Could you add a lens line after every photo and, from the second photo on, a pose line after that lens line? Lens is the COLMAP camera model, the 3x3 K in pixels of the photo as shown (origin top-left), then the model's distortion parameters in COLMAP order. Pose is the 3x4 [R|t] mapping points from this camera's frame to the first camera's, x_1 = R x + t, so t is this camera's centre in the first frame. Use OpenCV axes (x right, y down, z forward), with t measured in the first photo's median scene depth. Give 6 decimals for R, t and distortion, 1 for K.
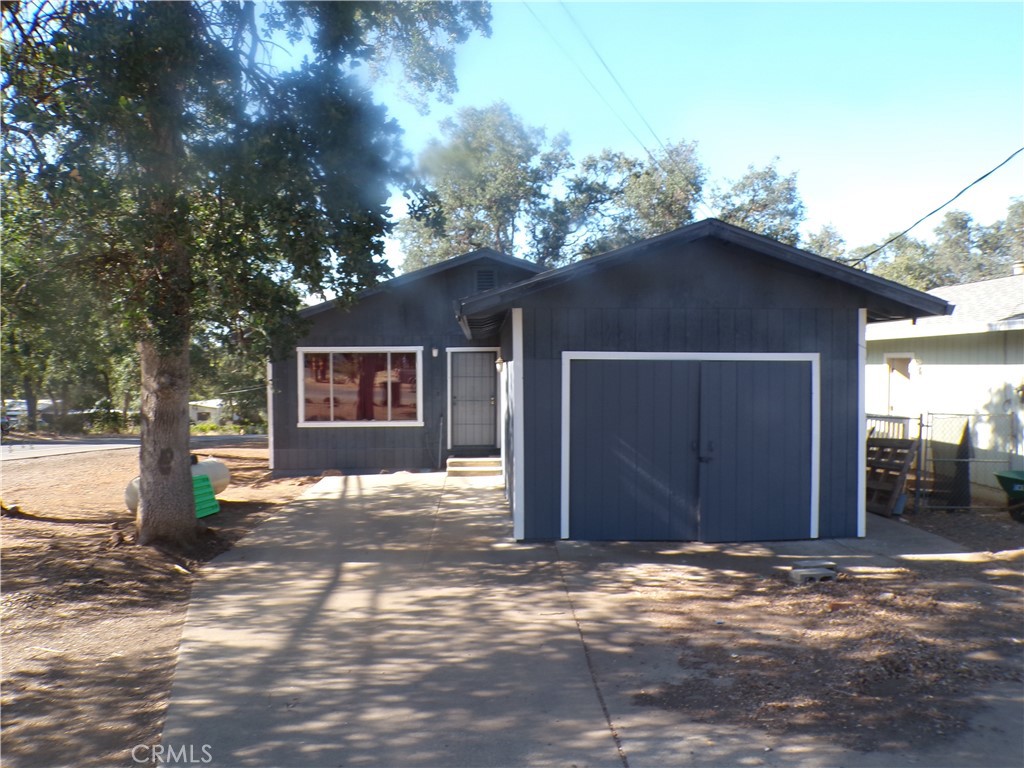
lens RADIAL K [[688.9, 0, 509.9], [0, 688.9, 389.2], [0, 0, 1]] dist [-0.049033, 0.027930]
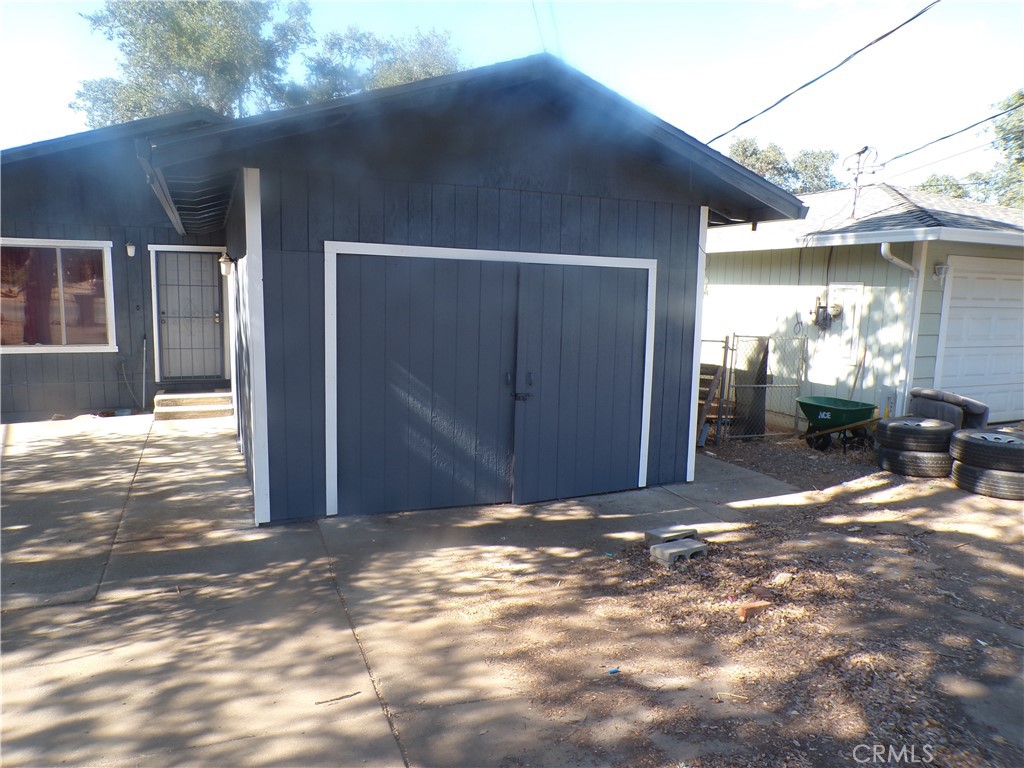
lens RADIAL K [[688.9, 0, 504.1], [0, 688.9, 390.0], [0, 0, 1]] dist [-0.049033, 0.027930]
pose [[0.933499, -0.027556, 0.357520, -0.001321], [-0.014373, 0.993366, 0.114092, 0.005670], [-0.358292, -0.111644, 0.926910, 0.183143]]
